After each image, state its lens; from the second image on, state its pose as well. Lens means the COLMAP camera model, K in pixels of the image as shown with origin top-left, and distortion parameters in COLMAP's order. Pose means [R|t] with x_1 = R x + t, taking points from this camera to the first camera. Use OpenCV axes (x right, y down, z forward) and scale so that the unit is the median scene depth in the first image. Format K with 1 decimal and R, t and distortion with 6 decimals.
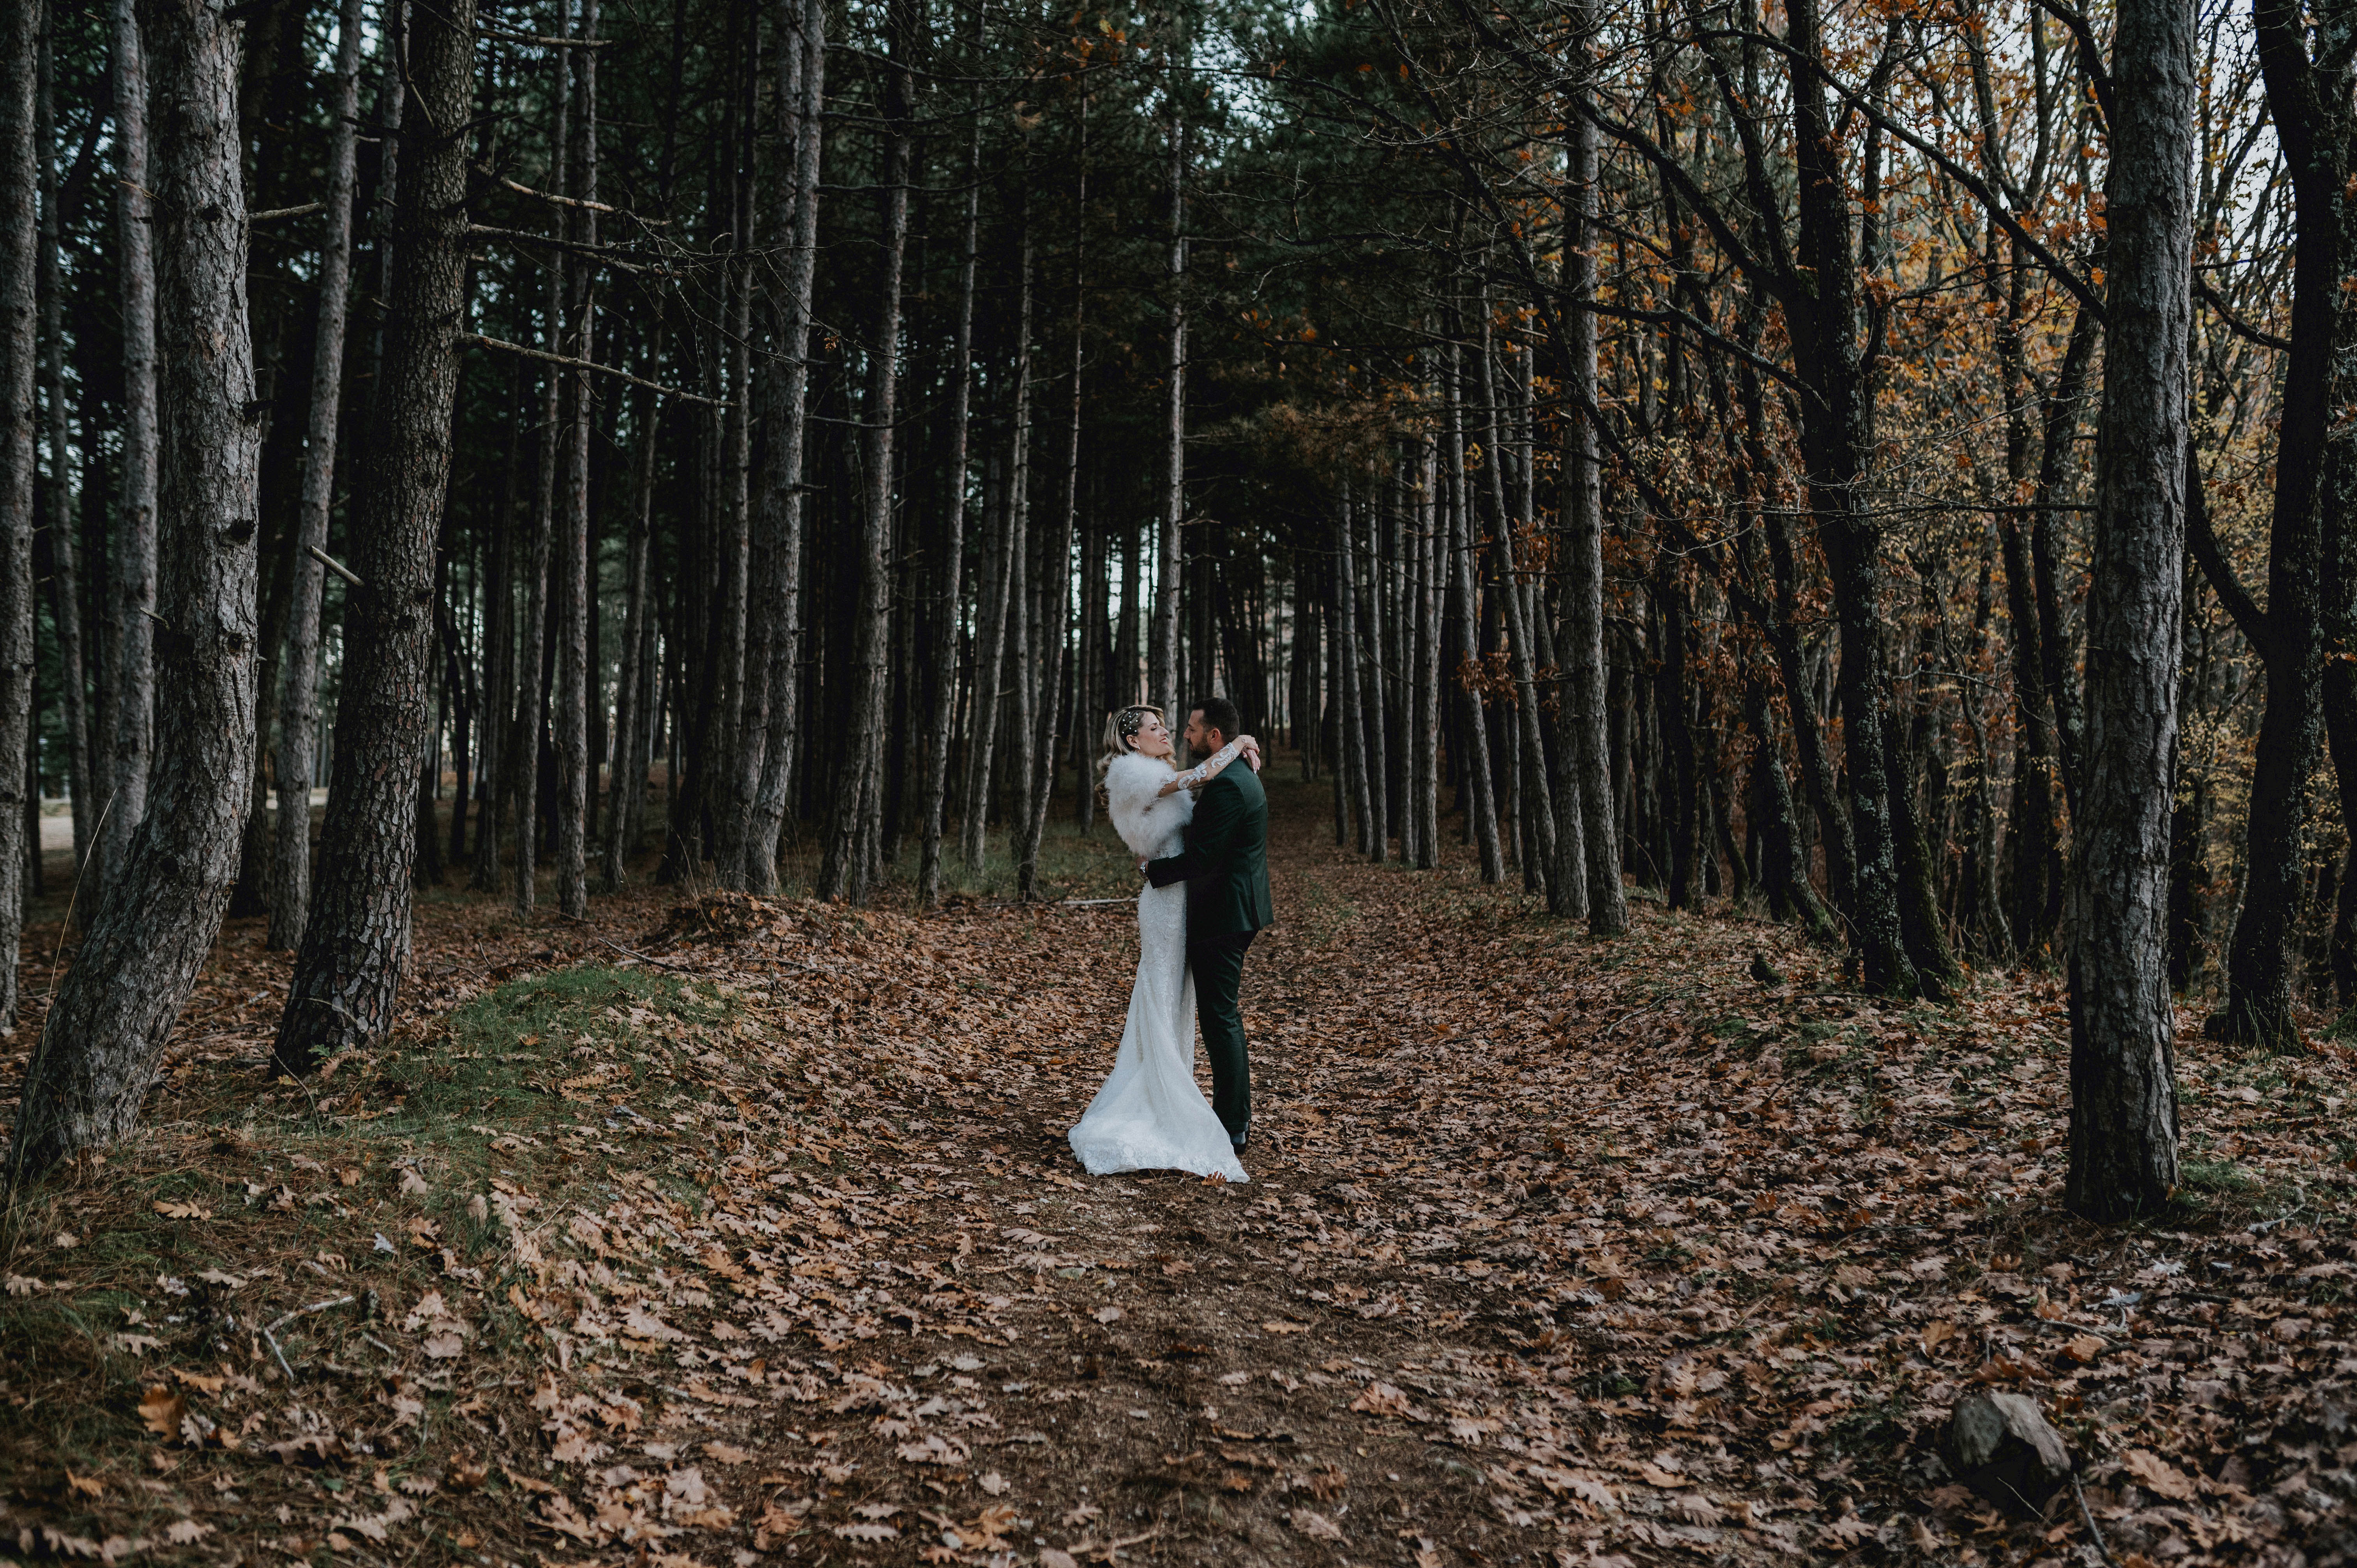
lens RADIAL K [[2229.3, 0, 1155.3], [0, 2229.3, 770.8], [0, 0, 1]] dist [-0.065185, 0.096830]
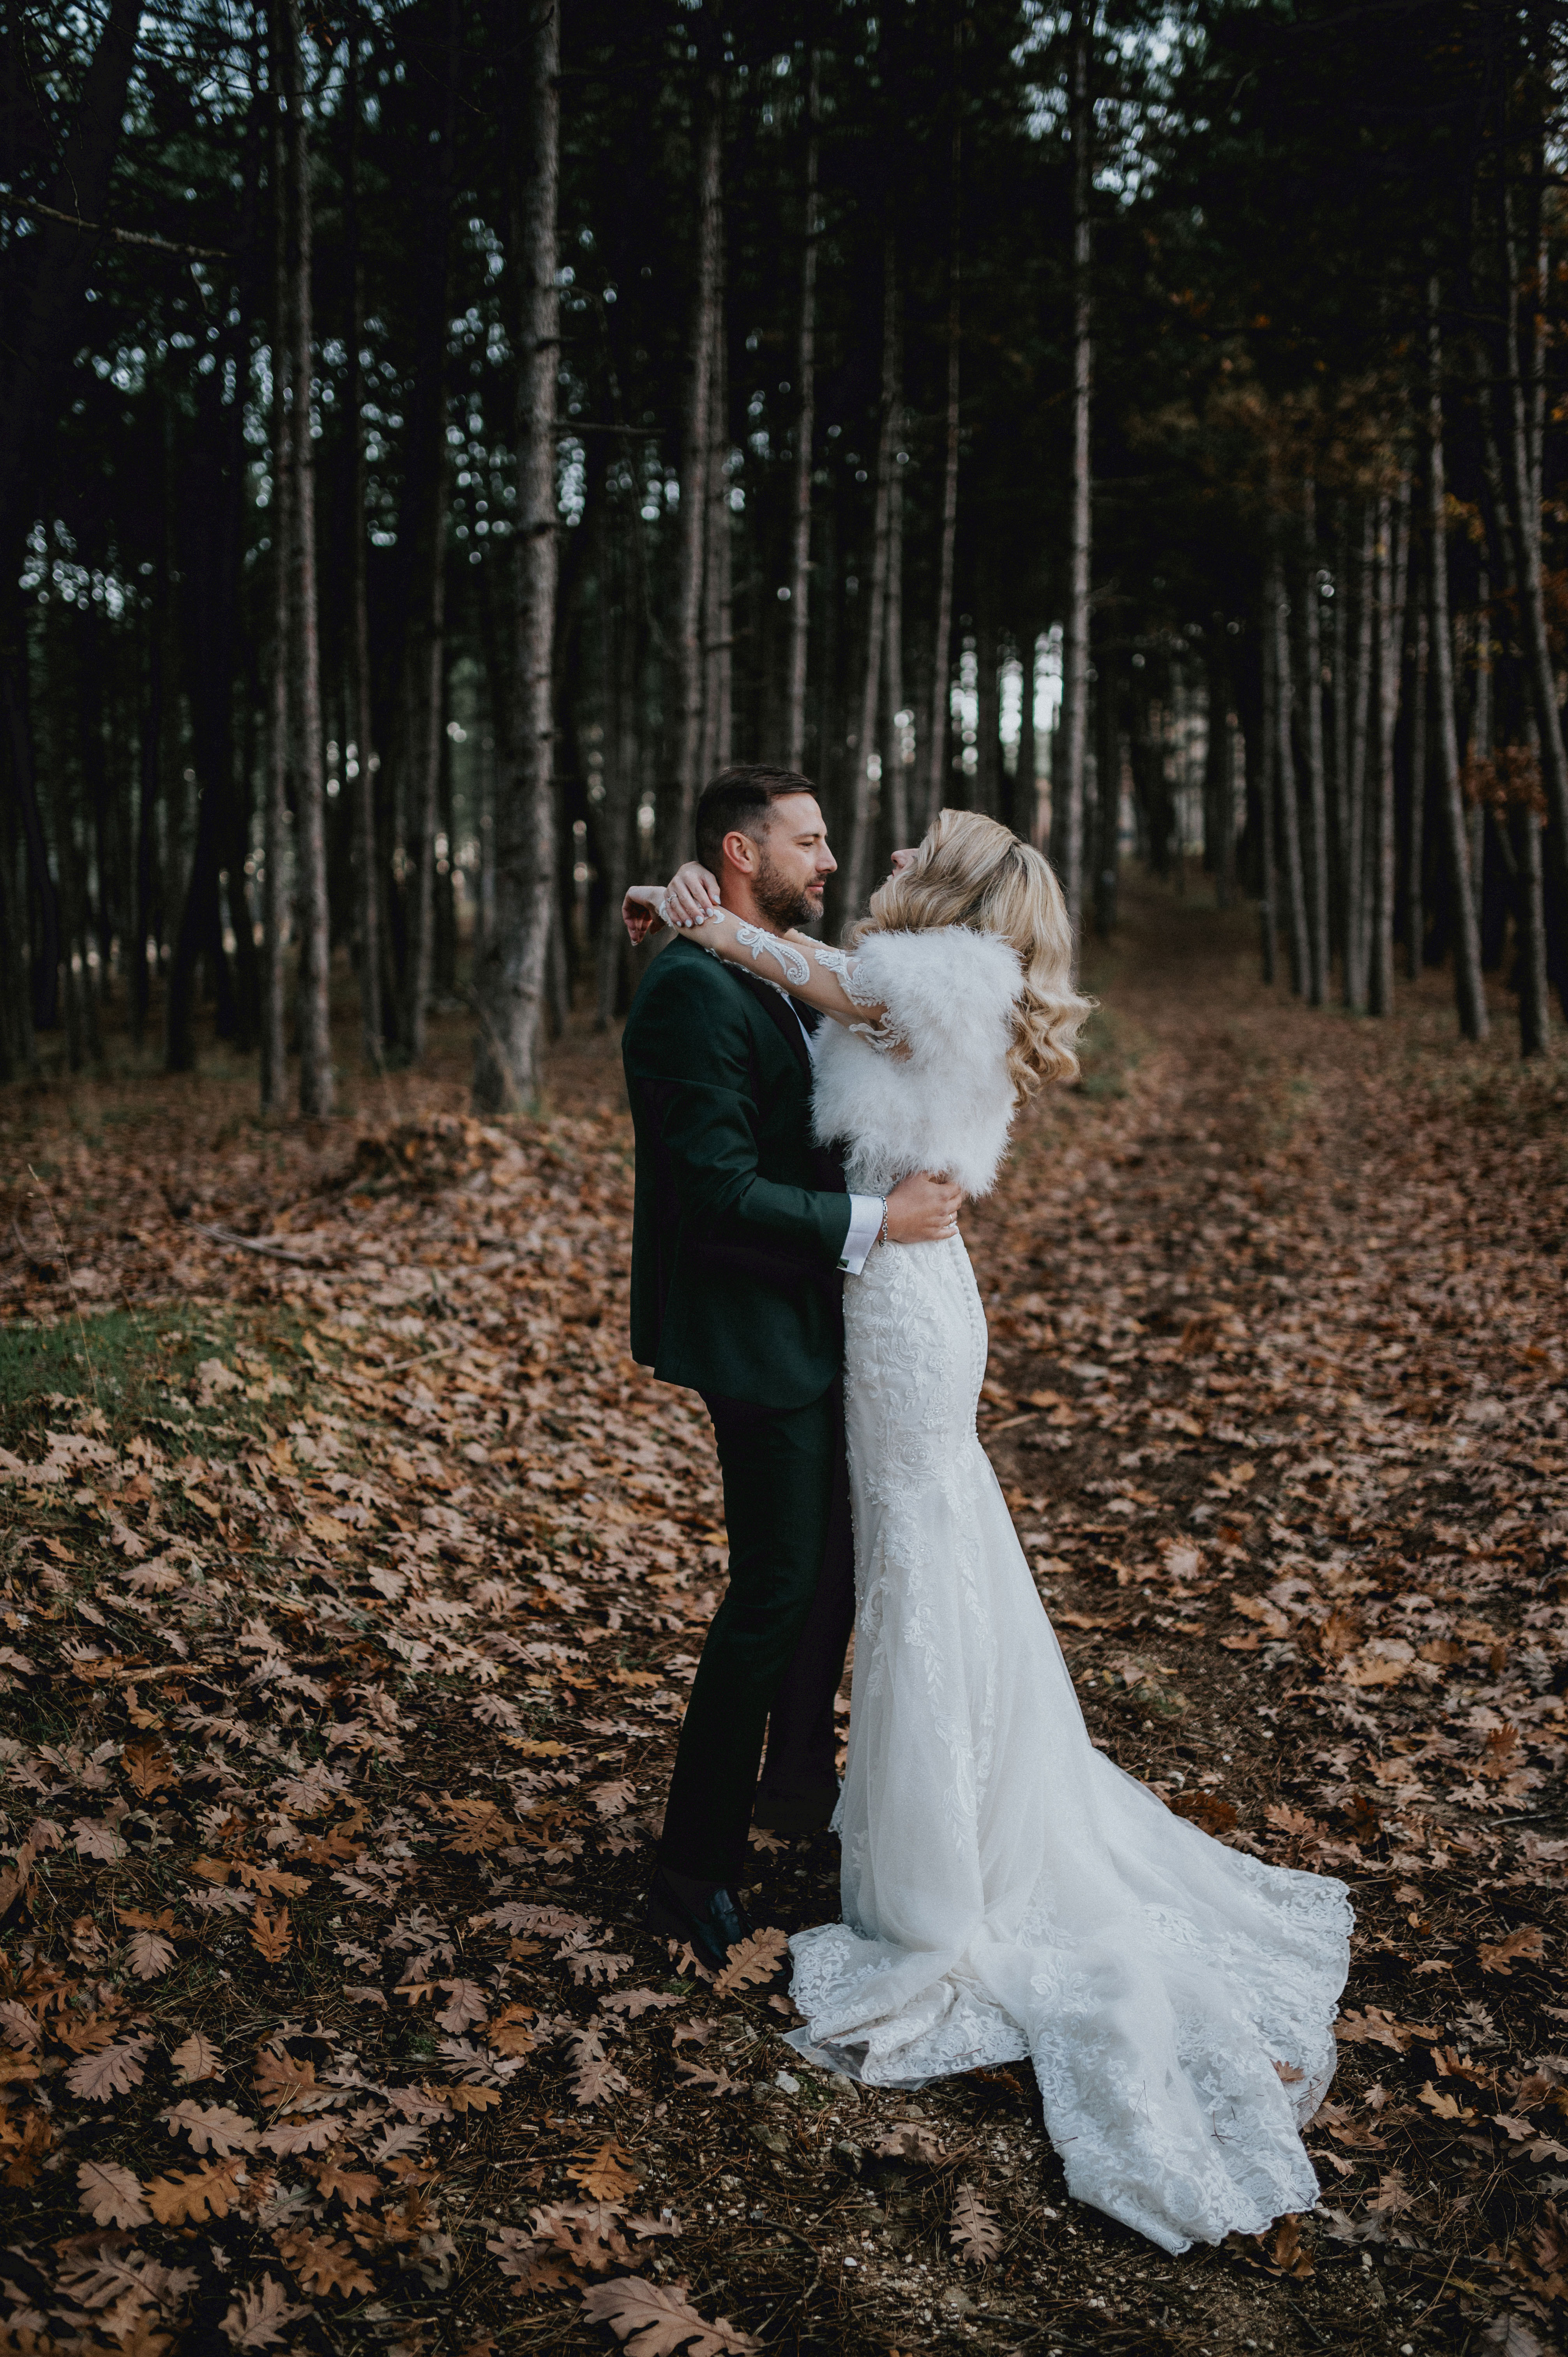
lens RADIAL K [[2229.3, 0, 777.6], [0, 2229.3, 1171.5], [0, 0, 1]] dist [-0.065185, 0.096830]
pose [[0.992145, -0.004109, -0.125028, -0.000862], [0.019287, 0.992534, 0.120430, -0.011898], [0.123600, -0.121895, 0.984817, 0.411306]]
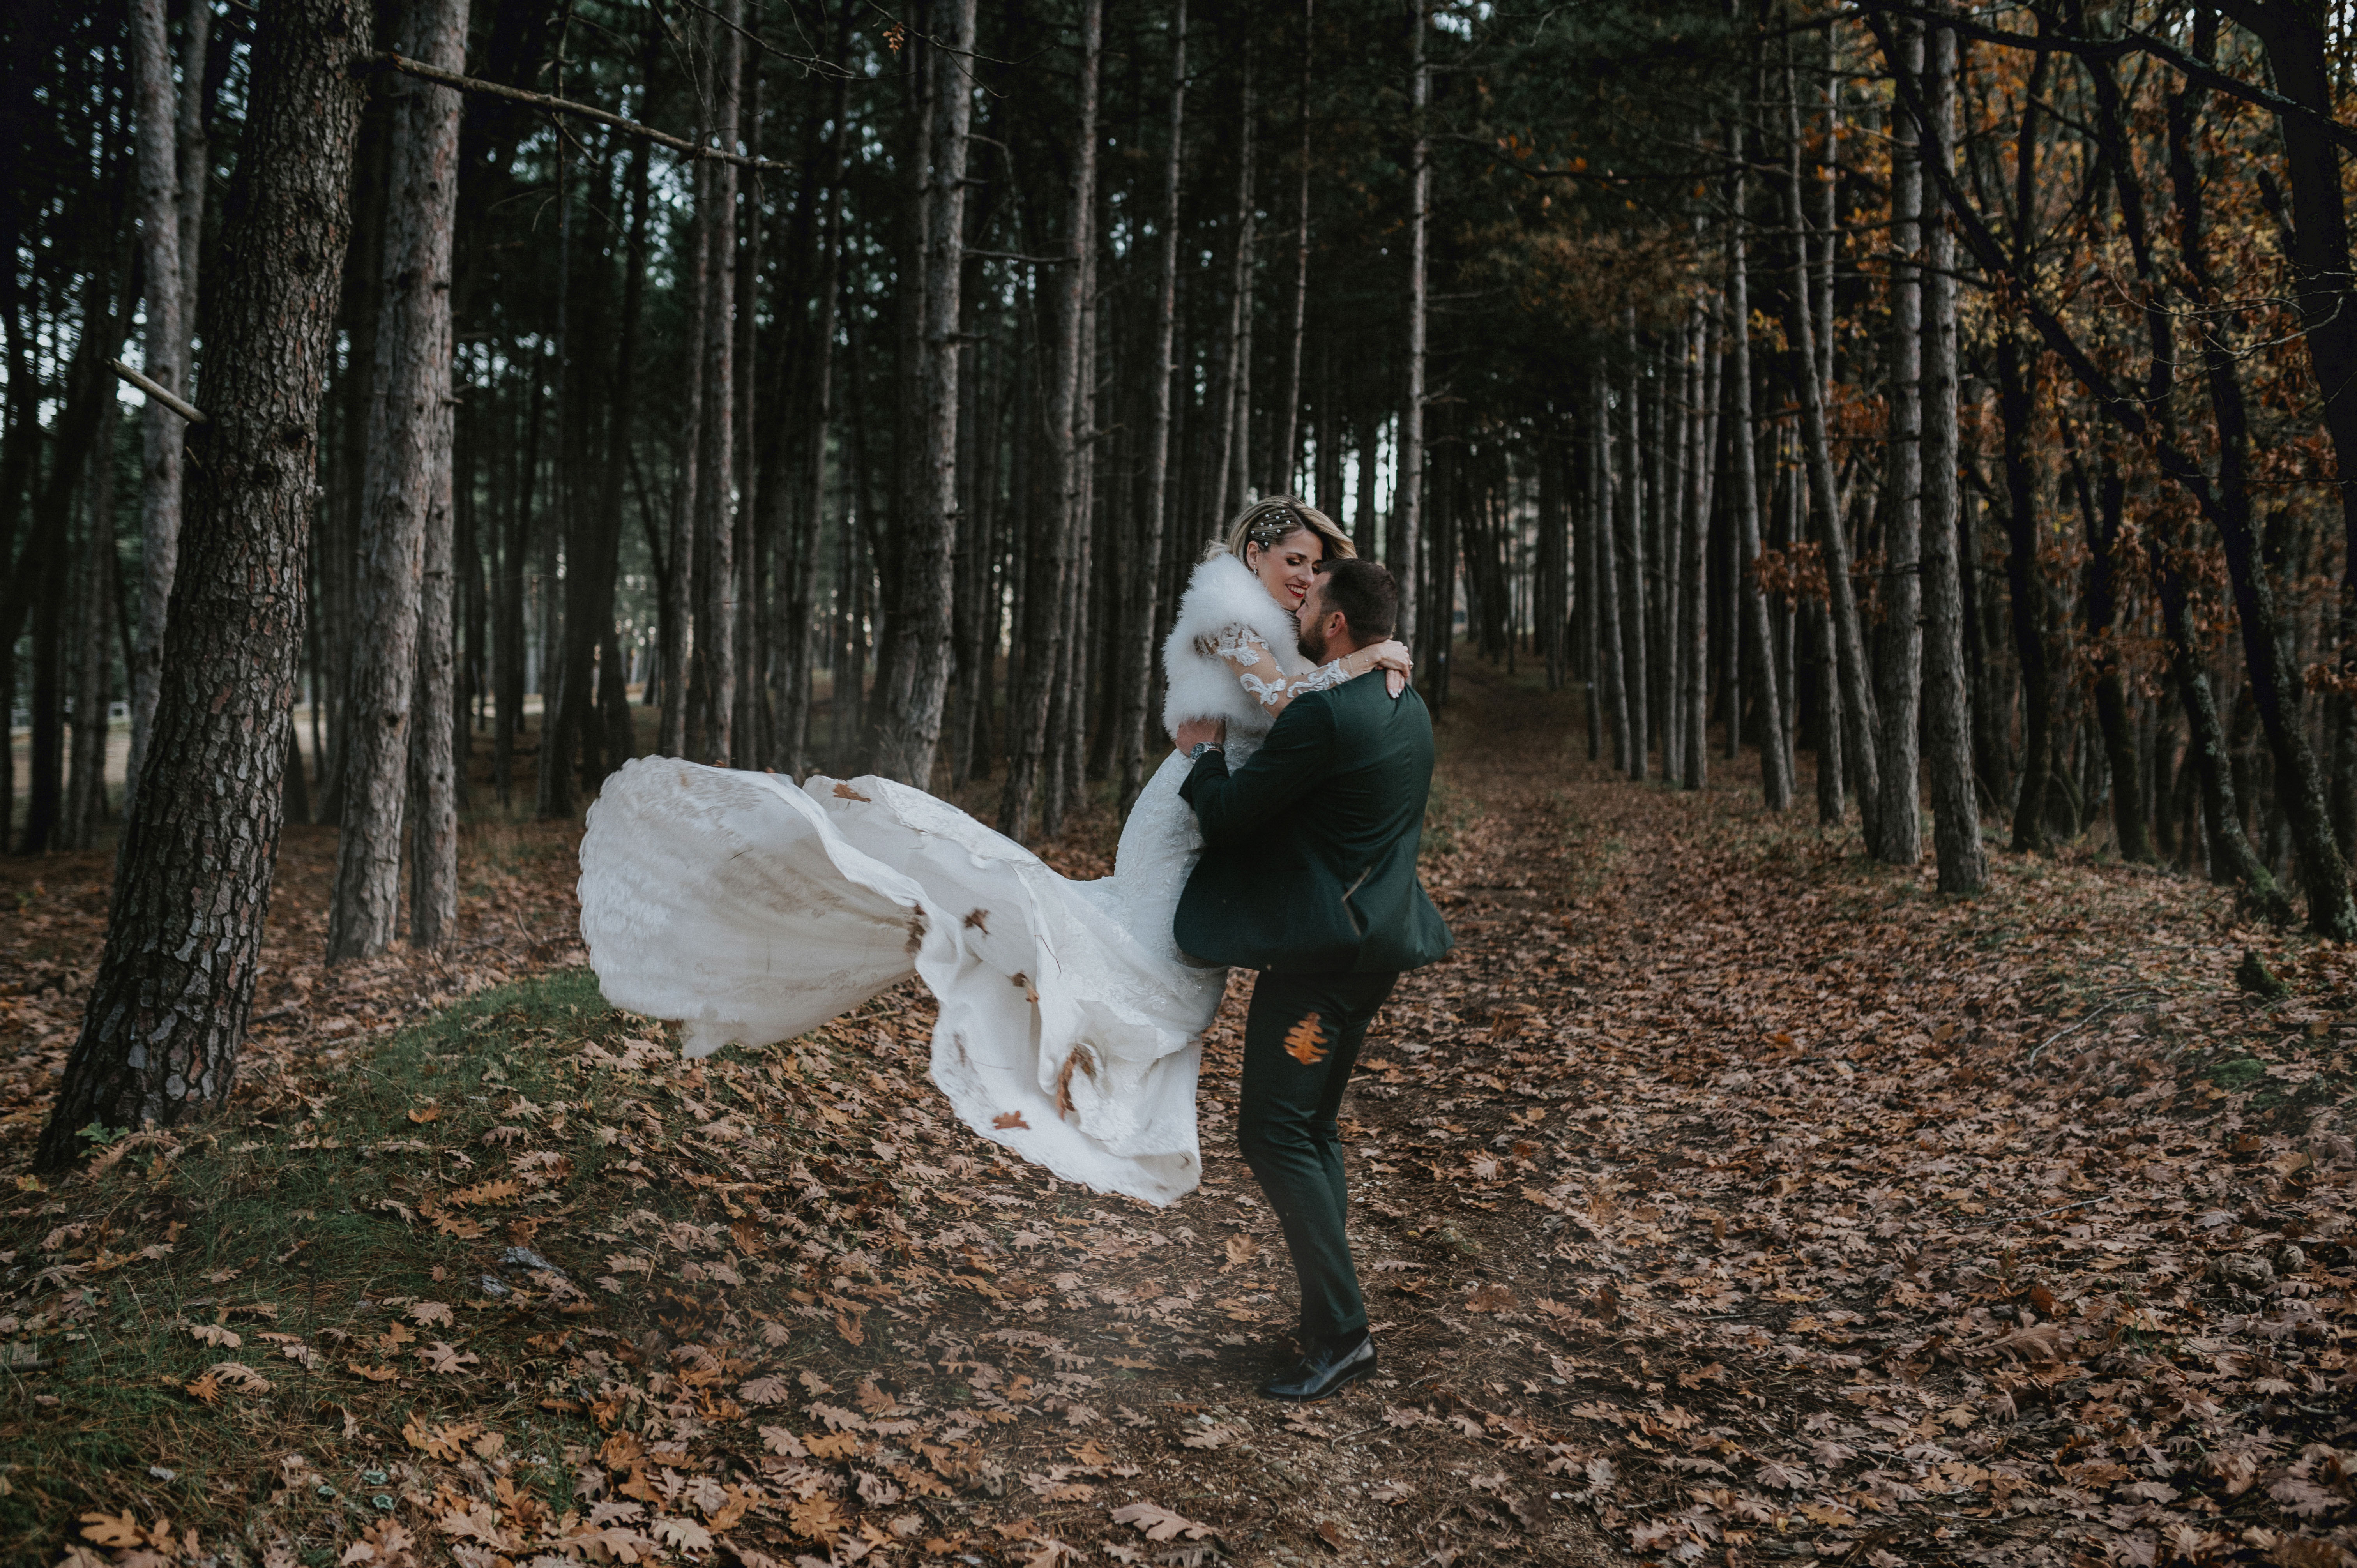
lens RADIAL K [[2229.3, 0, 1155.3], [0, 2229.3, 770.8], [0, 0, 1]] dist [-0.065185, 0.096830]
pose [[0.994417, 0.005254, -0.105393, -0.000843], [-0.000780, 0.999099, 0.042444, -0.004871], [0.105521, -0.042125, 0.993524, 0.268766]]
